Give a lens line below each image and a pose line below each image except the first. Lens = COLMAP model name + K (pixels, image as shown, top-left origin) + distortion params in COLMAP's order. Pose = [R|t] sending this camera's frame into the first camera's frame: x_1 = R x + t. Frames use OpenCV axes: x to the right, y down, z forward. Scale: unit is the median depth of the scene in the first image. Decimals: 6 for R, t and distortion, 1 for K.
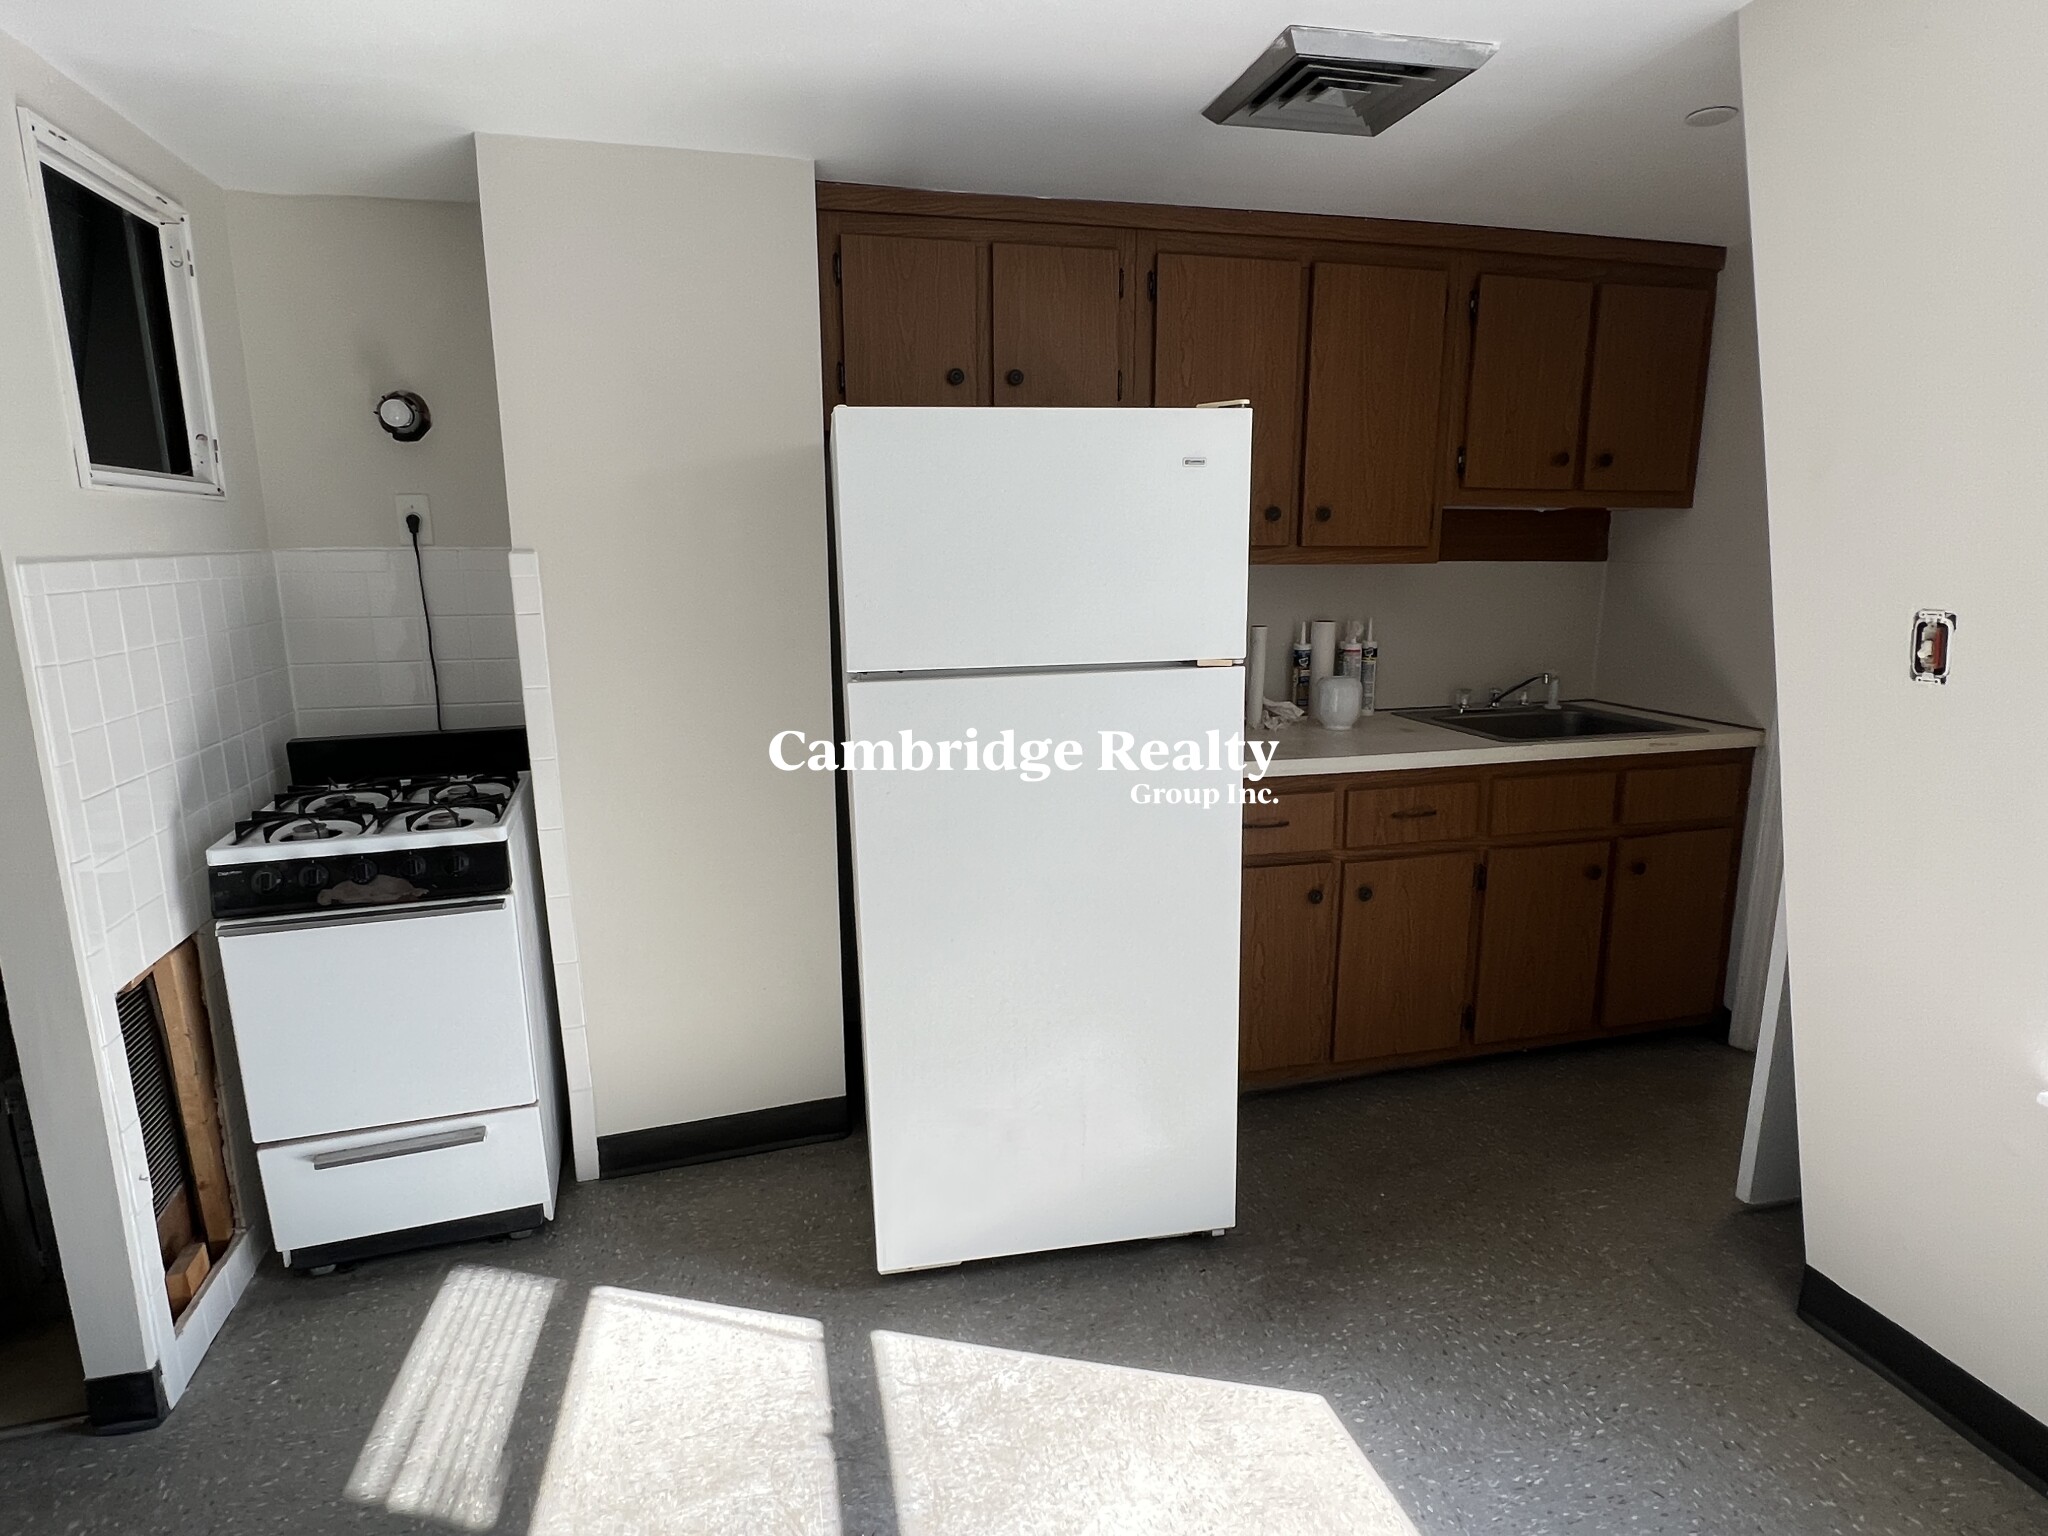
lens RADIAL K [[1117.0, 0, 1024.0], [0, 1117.0, 768.0], [0, 0, 1]] dist [-0.003164, -0.001530]
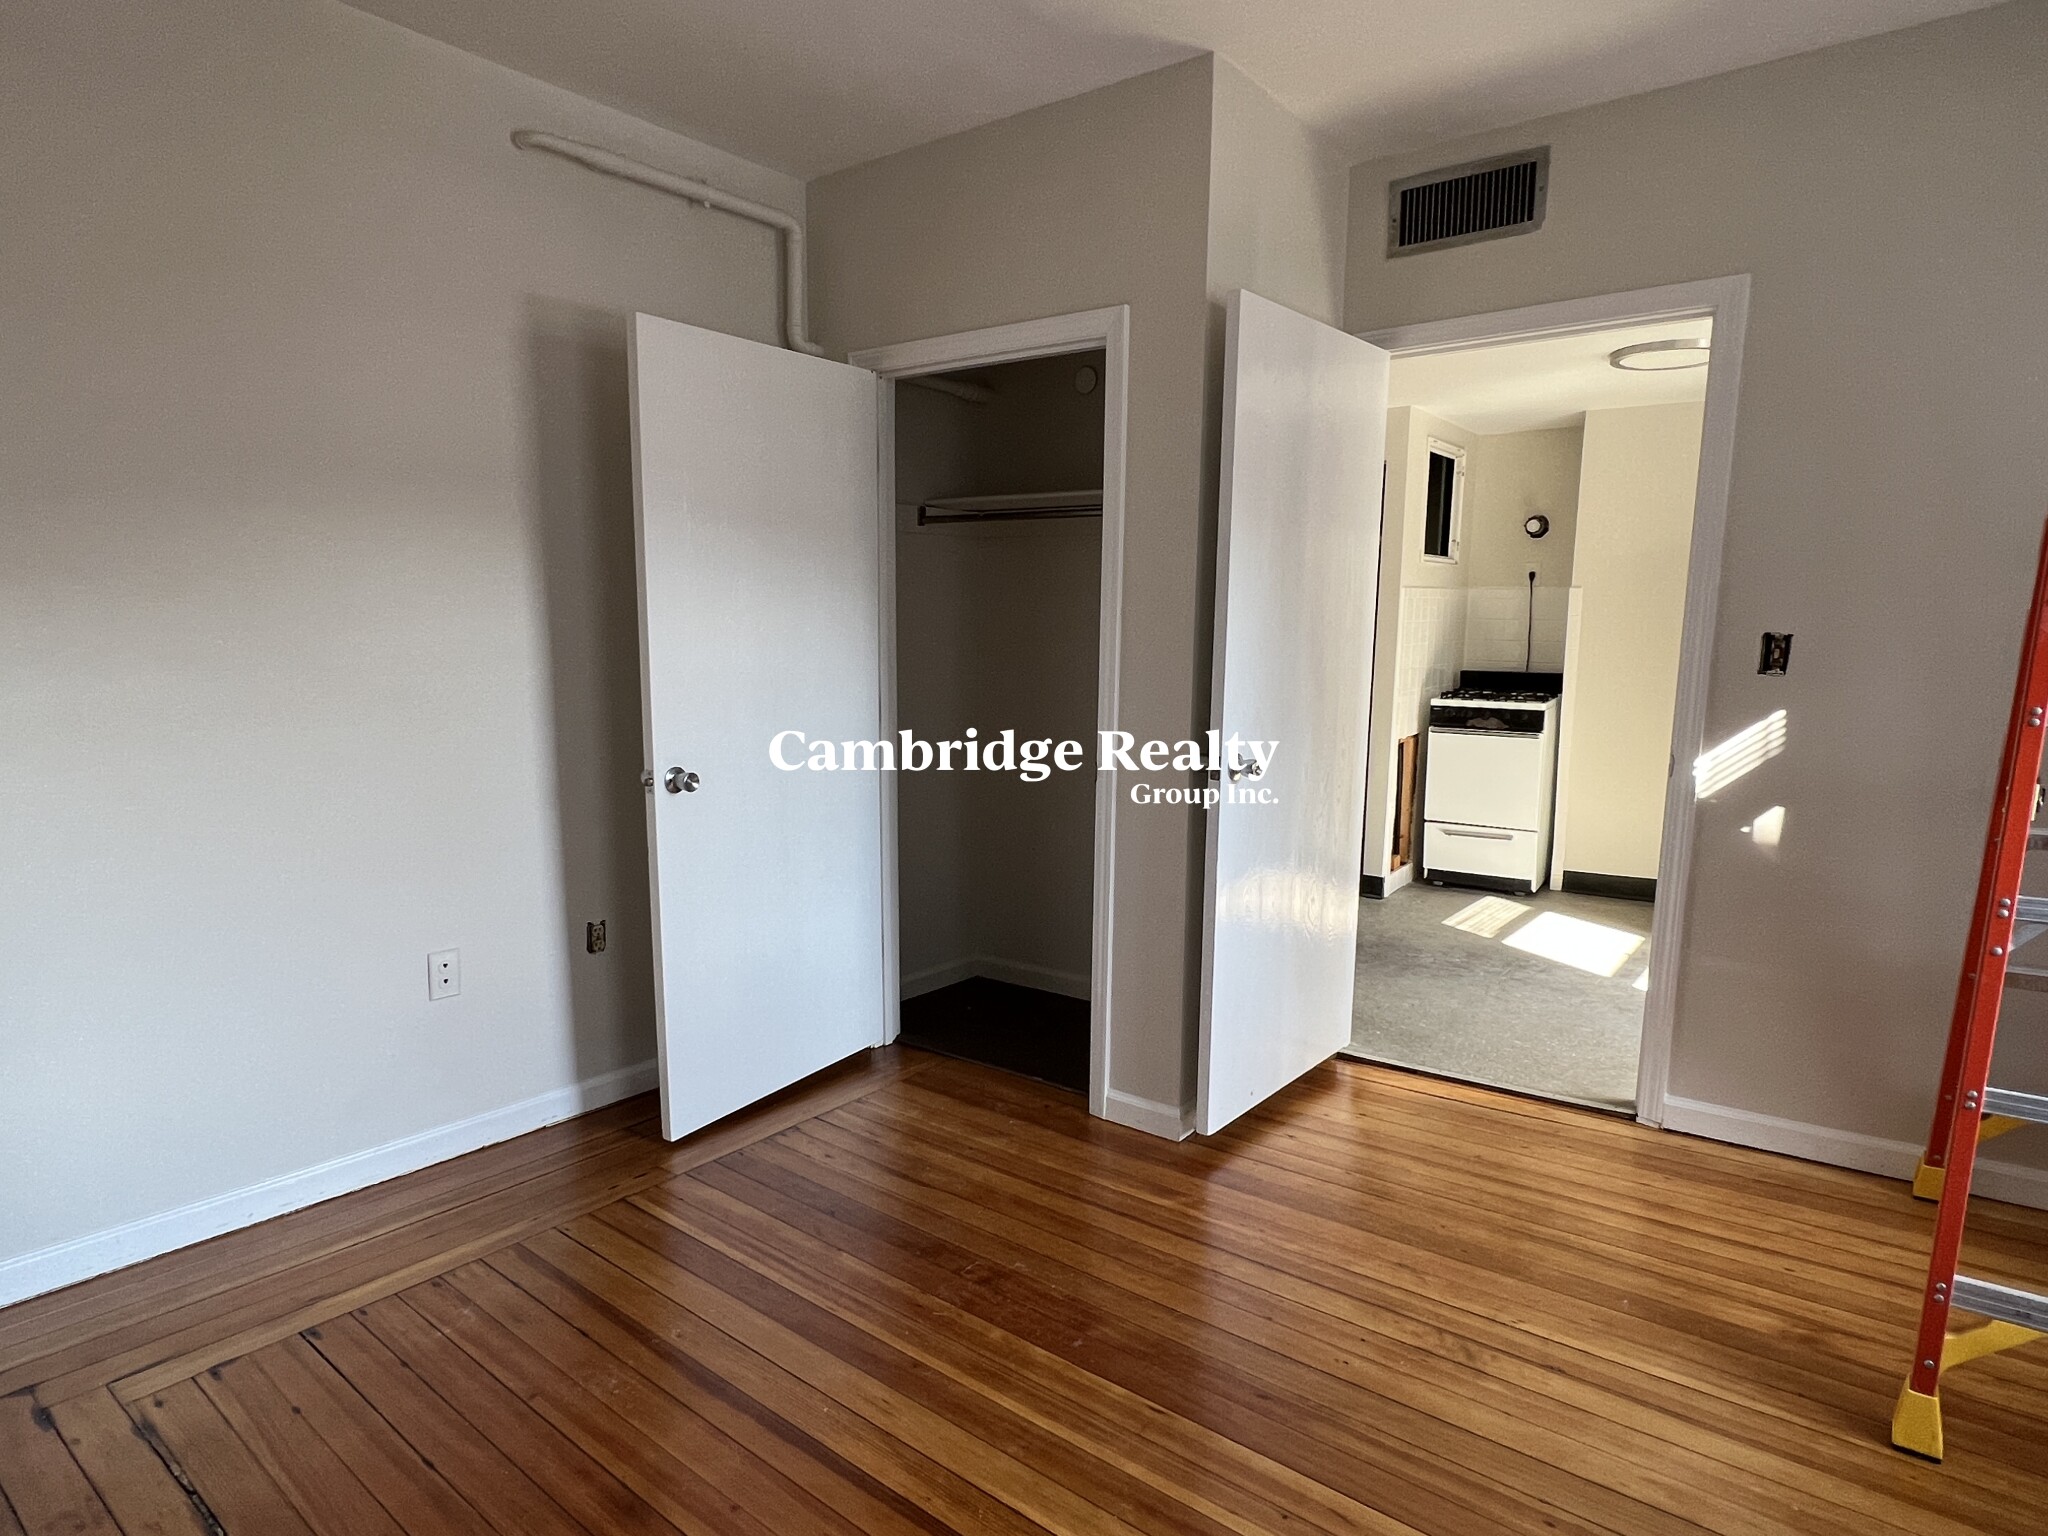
lens RADIAL K [[1117.0, 0, 1024.0], [0, 1117.0, 768.0], [0, 0, 1]] dist [-0.003164, -0.001530]
pose [[0.606588, 0.127102, -0.784790, 0.690248], [-0.171519, 0.984813, 0.026925, 0.296939], [0.776294, 0.118274, 0.619176, -1.217620]]
